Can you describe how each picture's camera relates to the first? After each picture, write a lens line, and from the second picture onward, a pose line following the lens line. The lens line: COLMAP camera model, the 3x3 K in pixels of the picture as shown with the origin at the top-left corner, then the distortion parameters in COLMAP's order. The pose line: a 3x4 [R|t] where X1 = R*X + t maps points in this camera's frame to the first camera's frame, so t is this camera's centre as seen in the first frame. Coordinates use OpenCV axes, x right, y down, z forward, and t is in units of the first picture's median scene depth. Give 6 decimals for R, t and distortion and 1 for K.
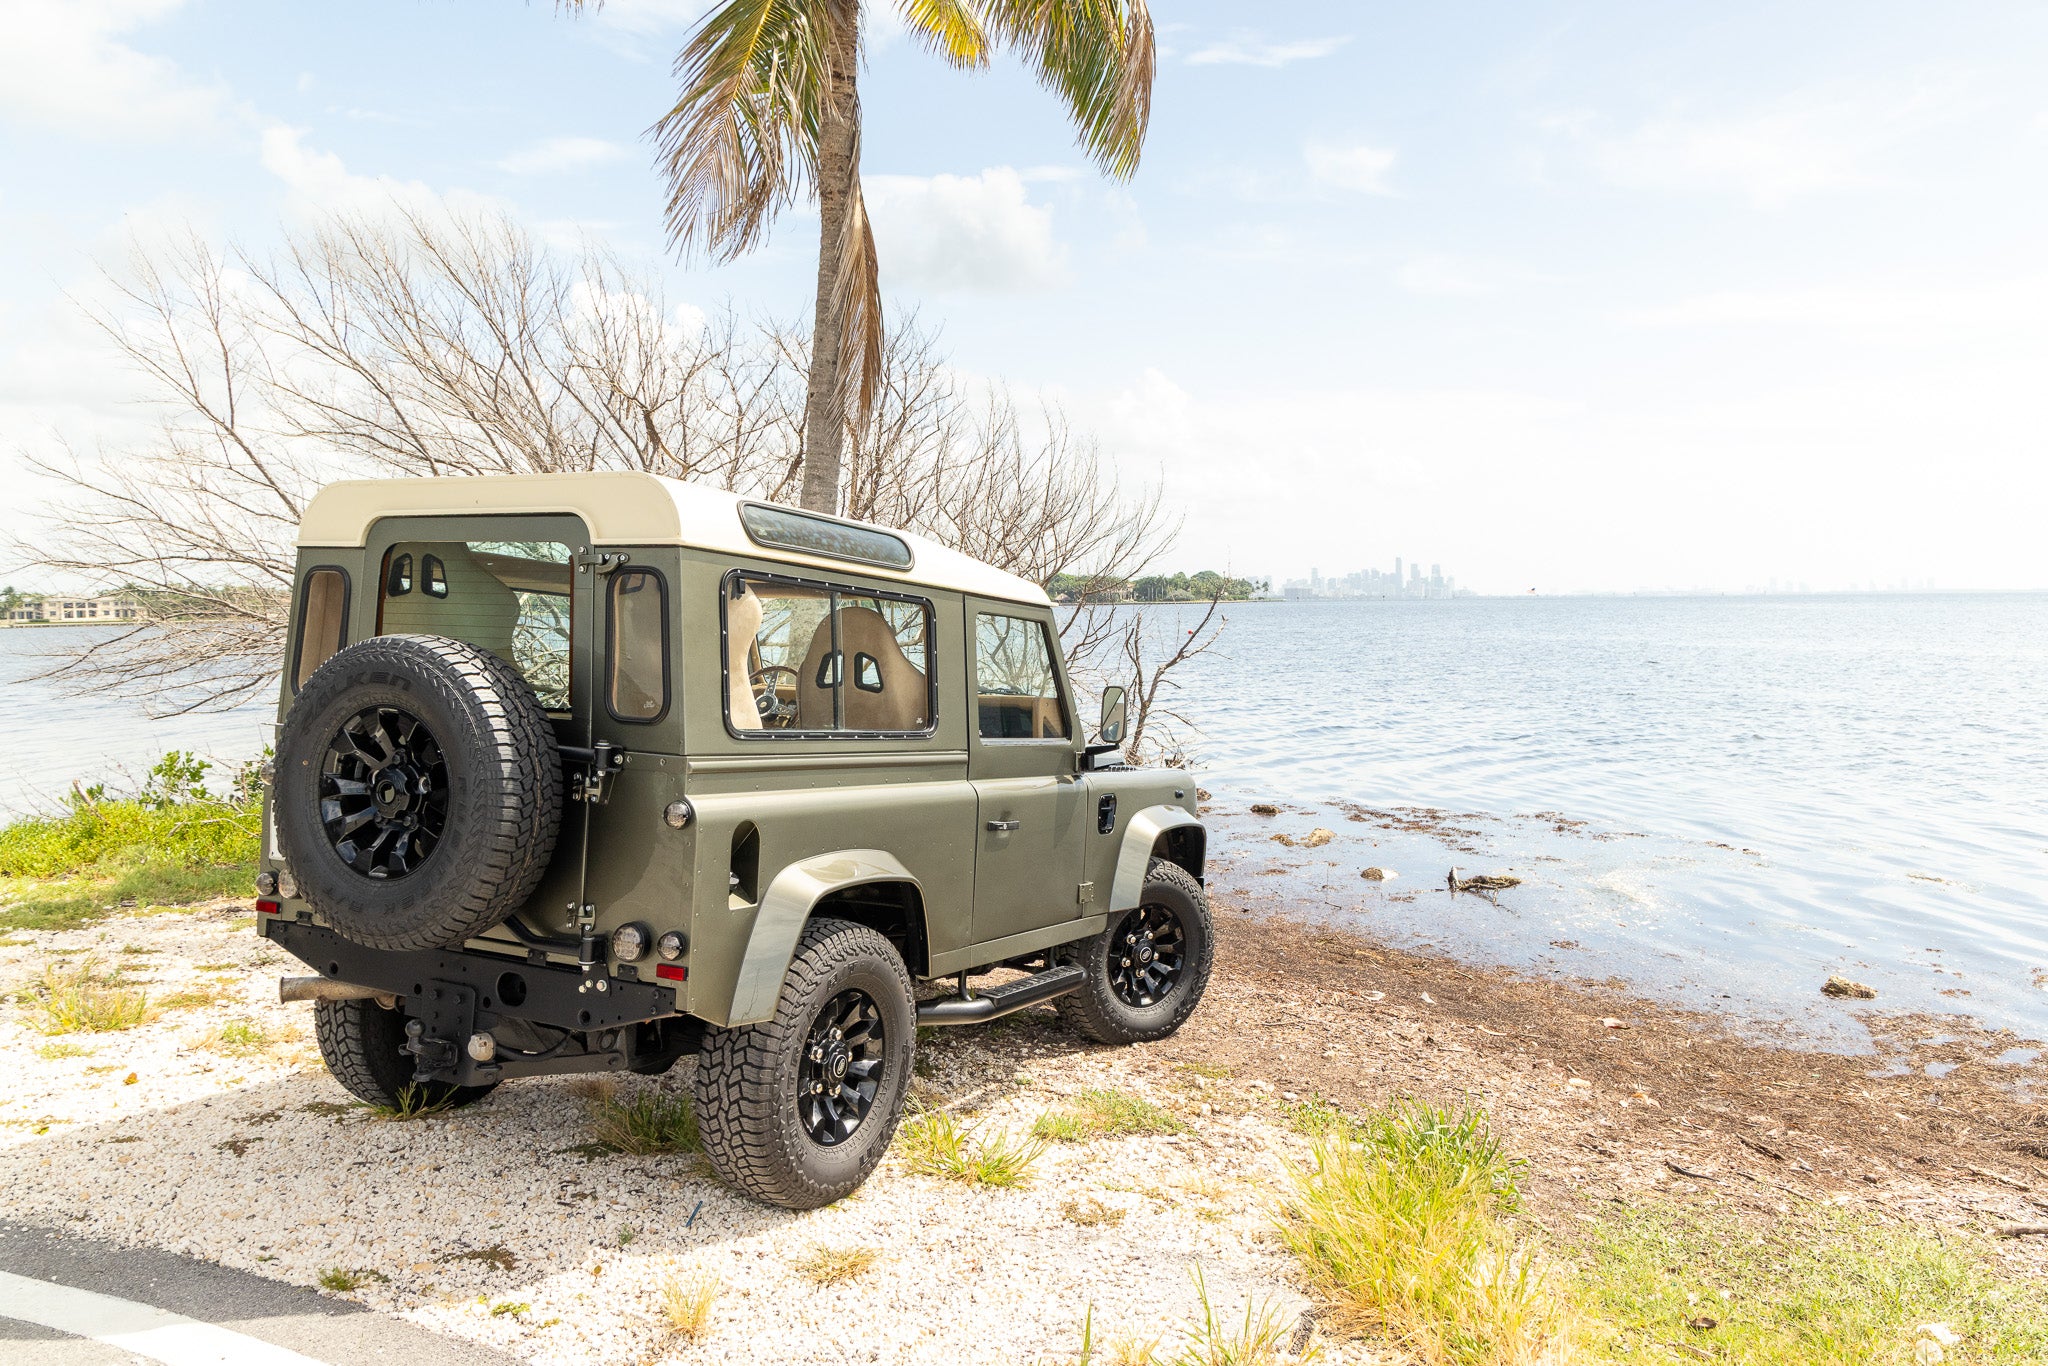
lens RADIAL K [[1519.8, 0, 1029.6], [0, 1519.8, 692.7], [0, 0, 1]] dist [-0.007191, -0.002156]
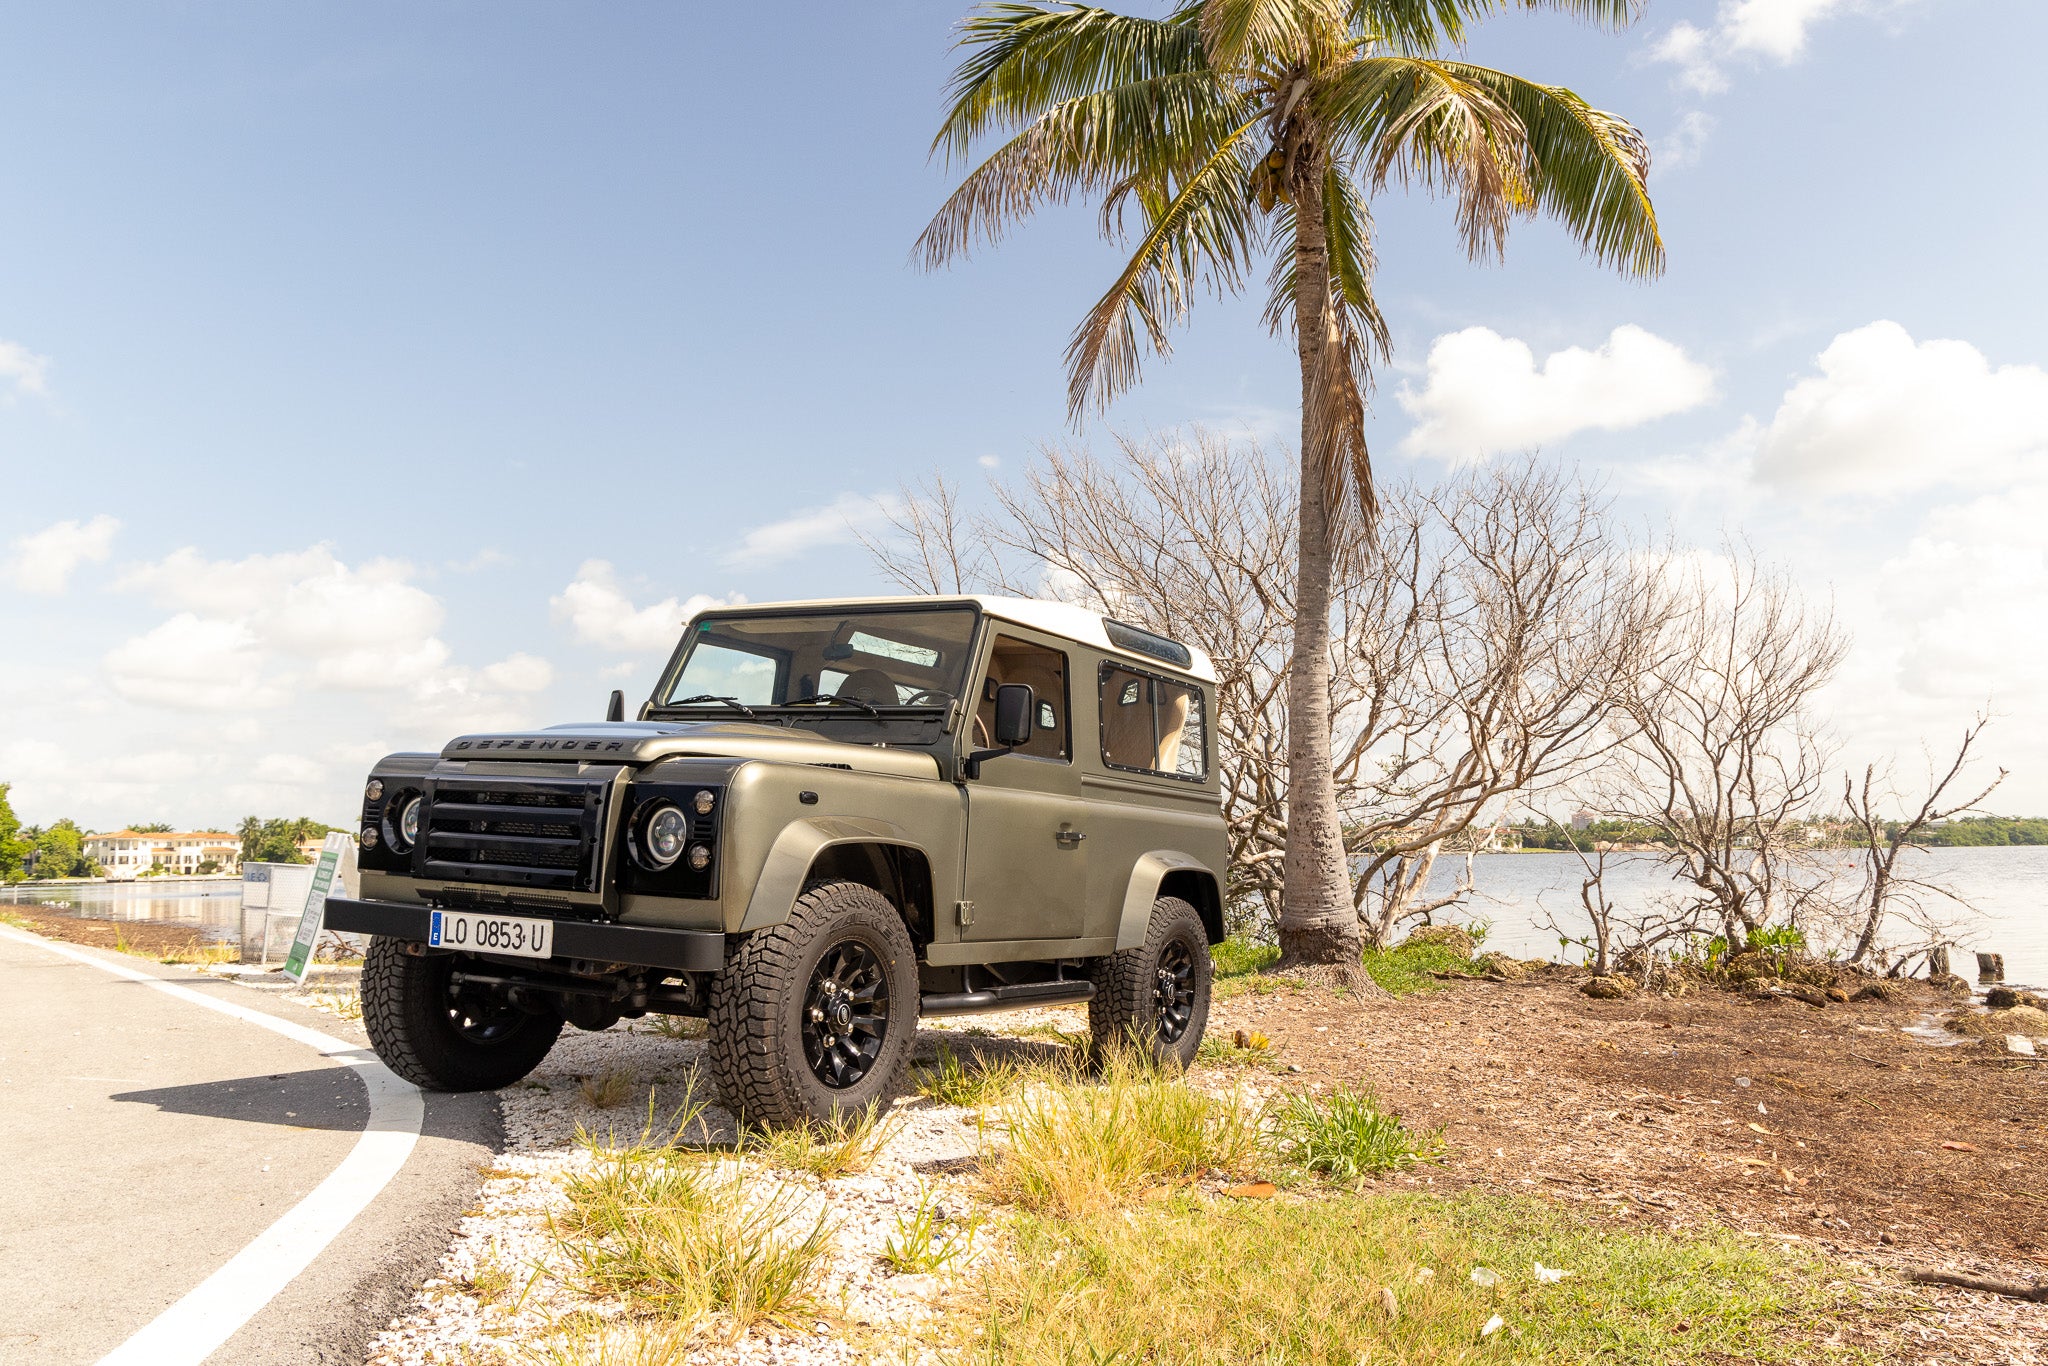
lens RADIAL K [[1624.3, 0, 1029.2], [0, 1624.3, 688.0], [0, 0, 1]] dist [-0.010592, 0.006410]
pose [[0.809287, -0.060225, -0.584318, 0.689193], [-0.030178, 0.989154, -0.143747, 0.154796], [0.586637, 0.133966, 0.798693, -0.037781]]
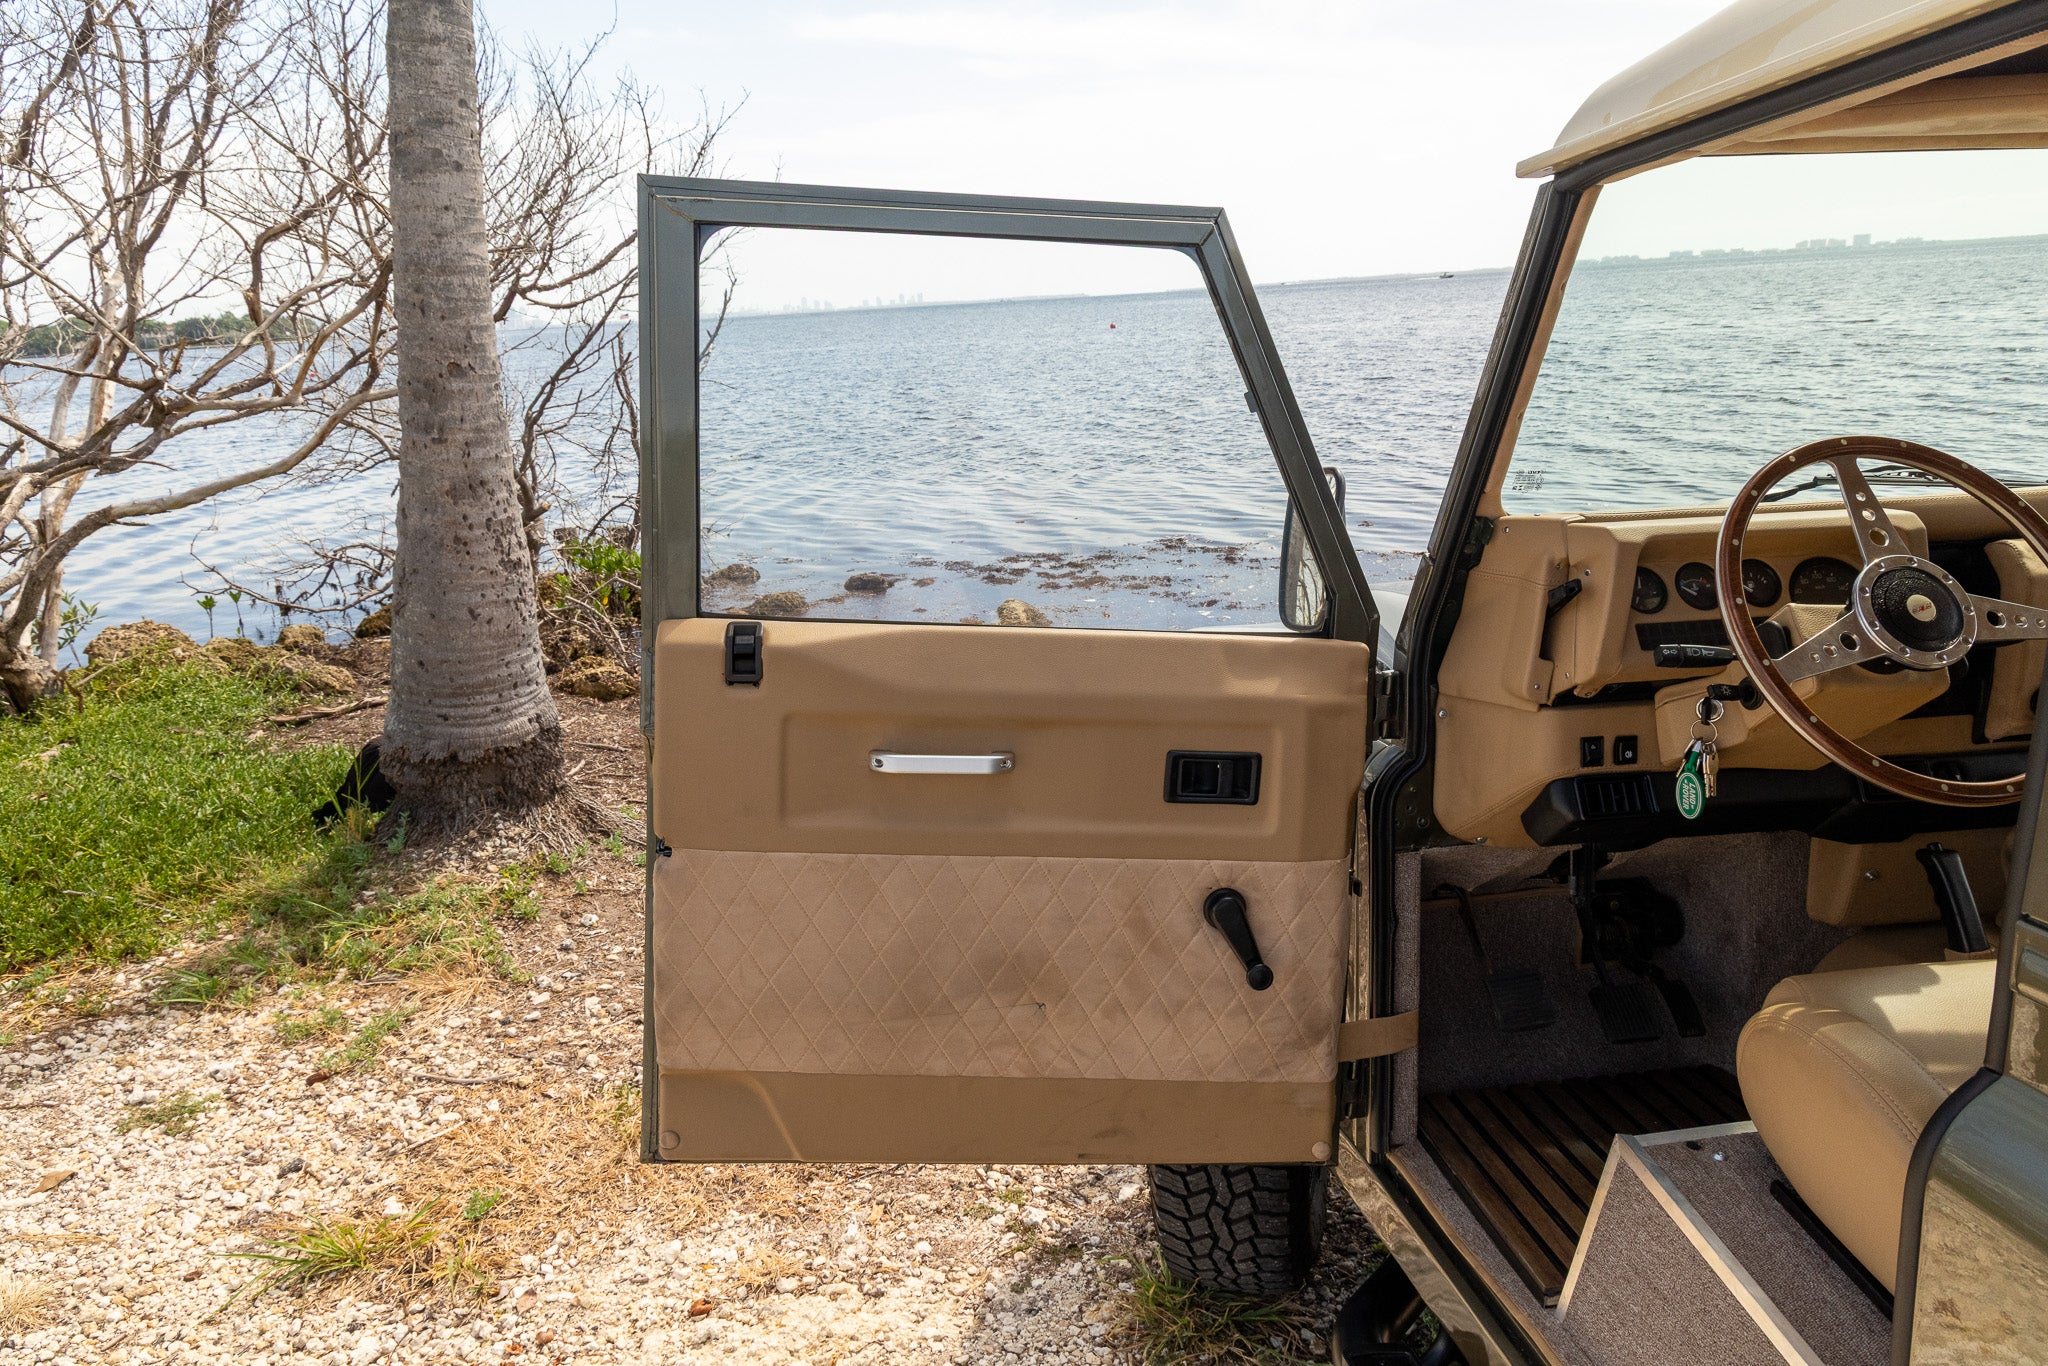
lens RADIAL K [[1387.5, 0, 1030.3], [0, 1387.5, 687.8], [0, 0, 1]] dist [0.007081, 0.000416]
pose [[0.819250, -0.181982, 0.543793, -0.469878], [0.073896, 0.973904, 0.214592, -0.043454], [-0.568655, -0.135621, 0.811319, 1.042009]]
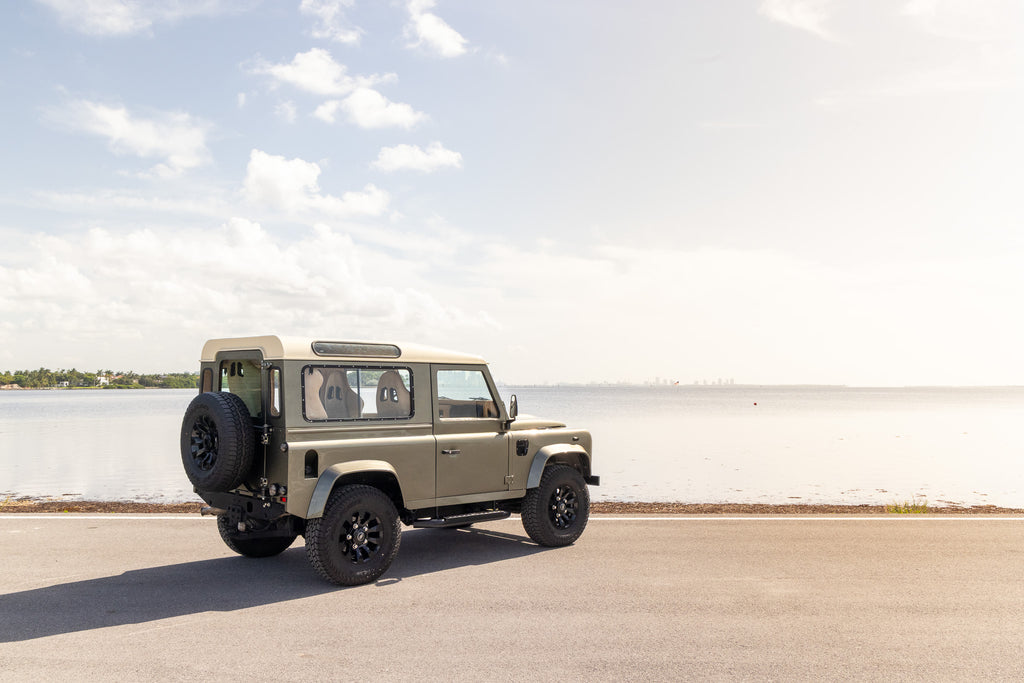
lens RADIAL K [[912.9, 0, 512.0], [0, 912.9, 341.5], [0, 0, 1]] dist [0.006437, 0.004255]
pose [[0.943154, -0.057842, -0.327285, 0.592252], [0.041518, 0.997530, -0.056650, -0.007046], [0.329754, 0.039842, 0.943226, -0.431055]]
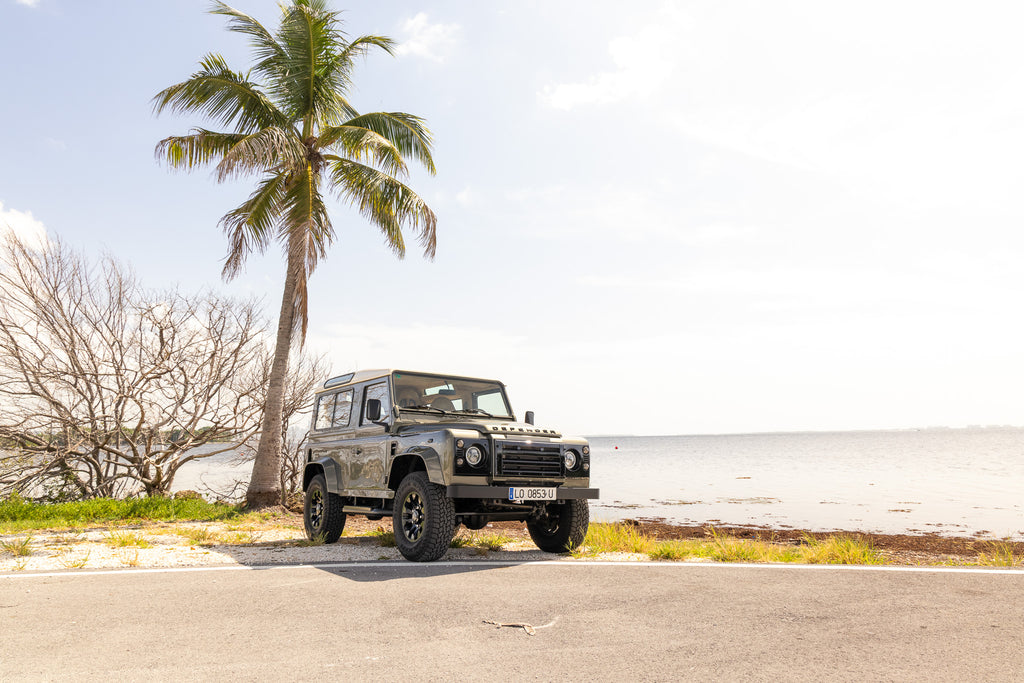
lens RADIAL K [[767.4, 0, 516.7], [0, 767.4, 340.1], [0, 0, 1]] dist [-0.006526, 0.005936]
pose [[0.877136, 0.060568, 0.476408, -0.776160], [0.031853, 0.982493, -0.183556, 0.151474], [-0.479185, 0.176179, 0.859850, -0.626485]]
